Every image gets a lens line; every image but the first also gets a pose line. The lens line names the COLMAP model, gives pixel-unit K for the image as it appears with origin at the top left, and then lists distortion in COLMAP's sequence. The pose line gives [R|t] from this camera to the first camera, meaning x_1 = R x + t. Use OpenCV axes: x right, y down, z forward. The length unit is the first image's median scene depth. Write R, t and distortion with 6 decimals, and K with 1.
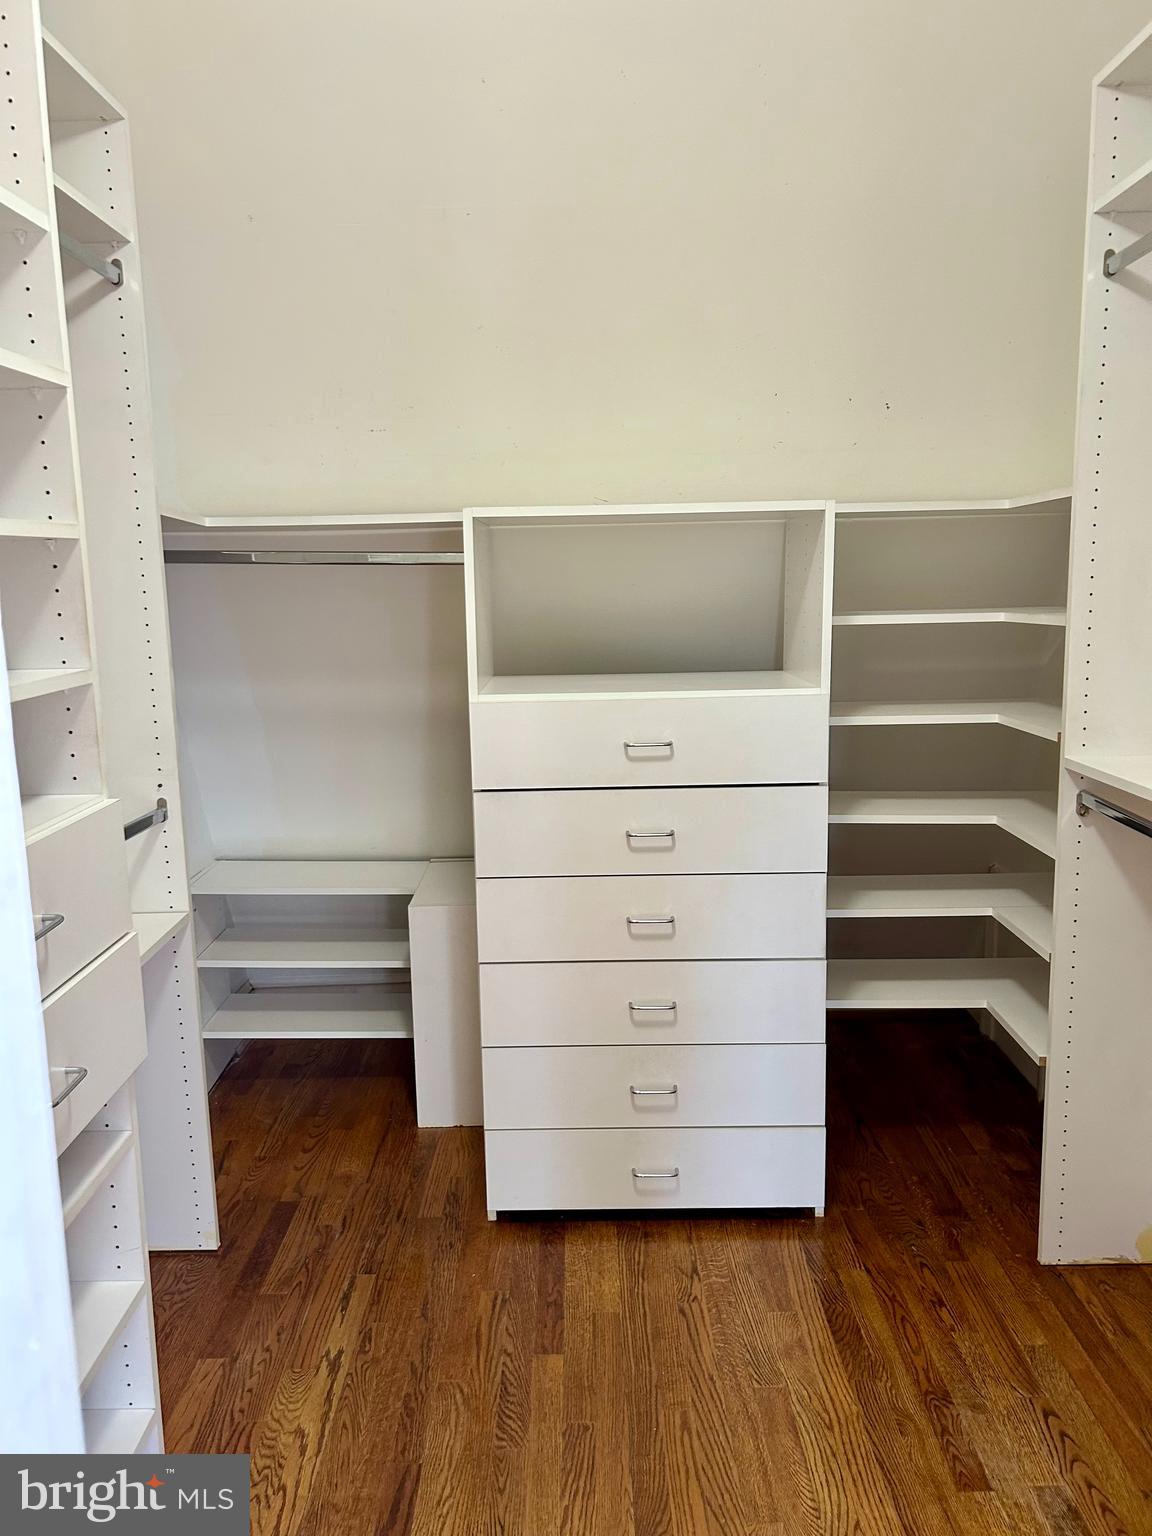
lens RADIAL K [[1153.1, 0, 571.3], [0, 1153.1, 774.3], [0, 0, 1]] dist [0.044803, -0.045773]
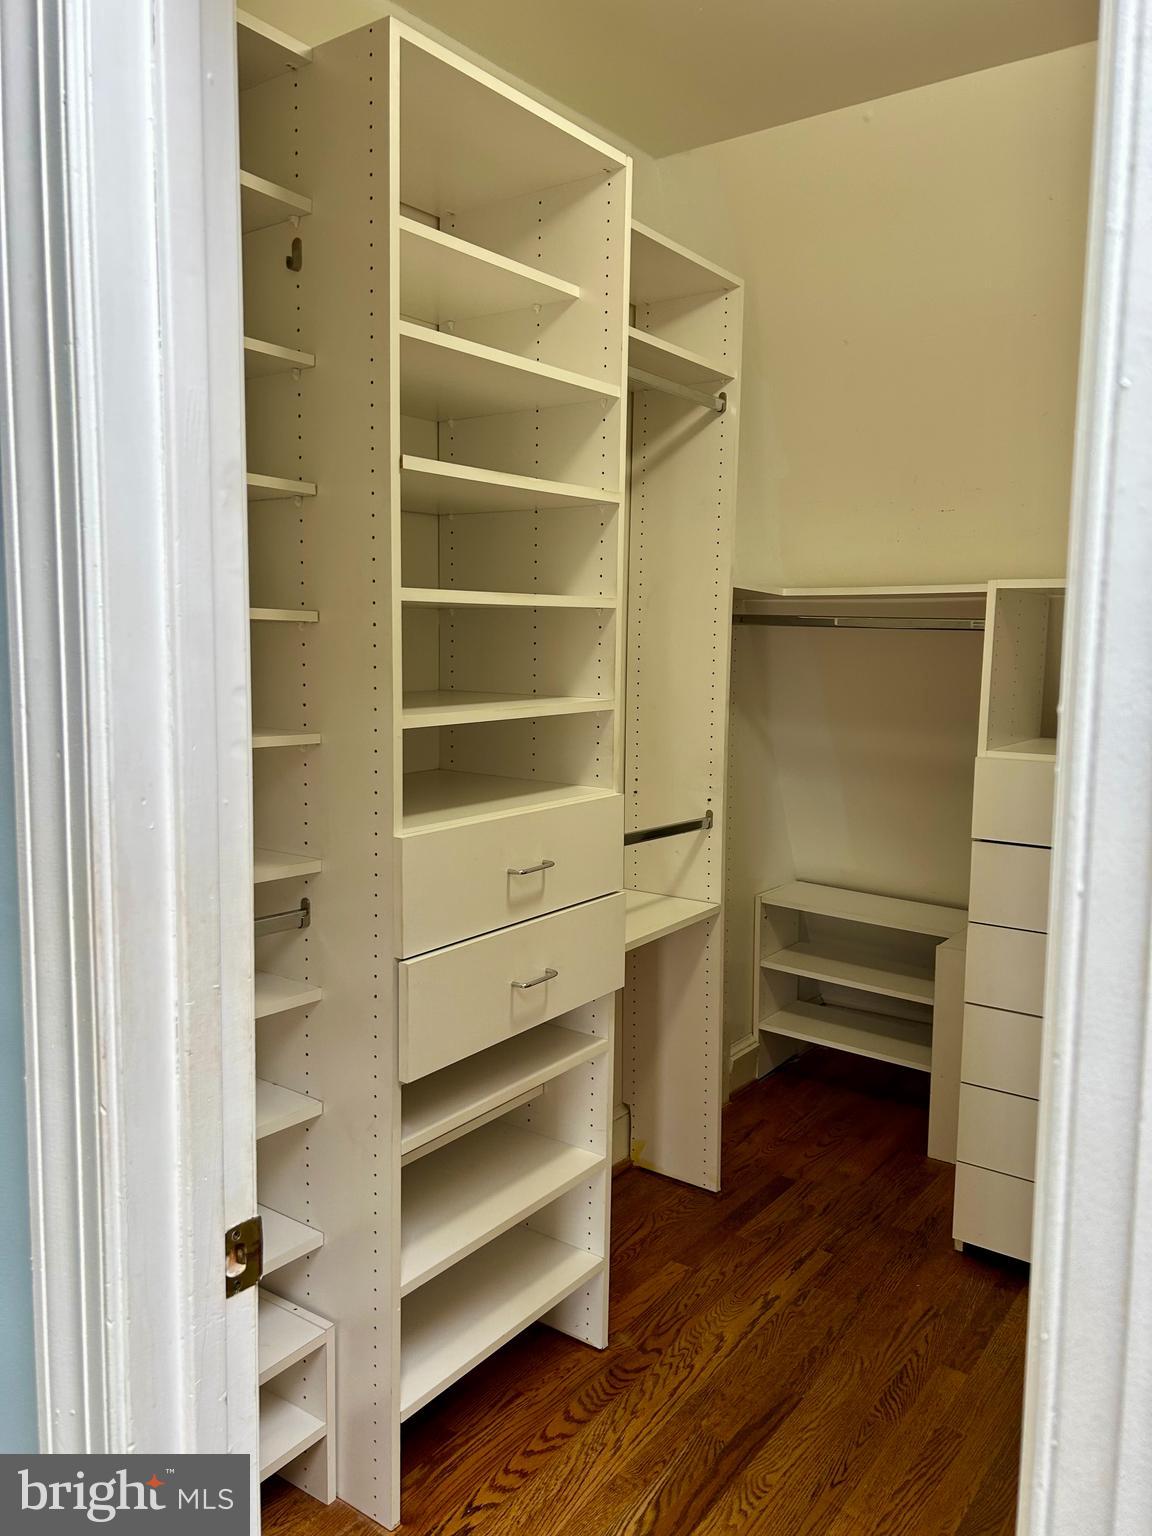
lens RADIAL K [[1163.3, 0, 576.0], [0, 1163.3, 768.0], [0, 0, 1]] dist [0.059950, -0.062341]
pose [[0.812925, 0.094887, -0.574586, 0.261723], [-0.126963, 0.991781, -0.015844, 0.014321], [0.568360, 0.085831, 0.818291, -0.123882]]
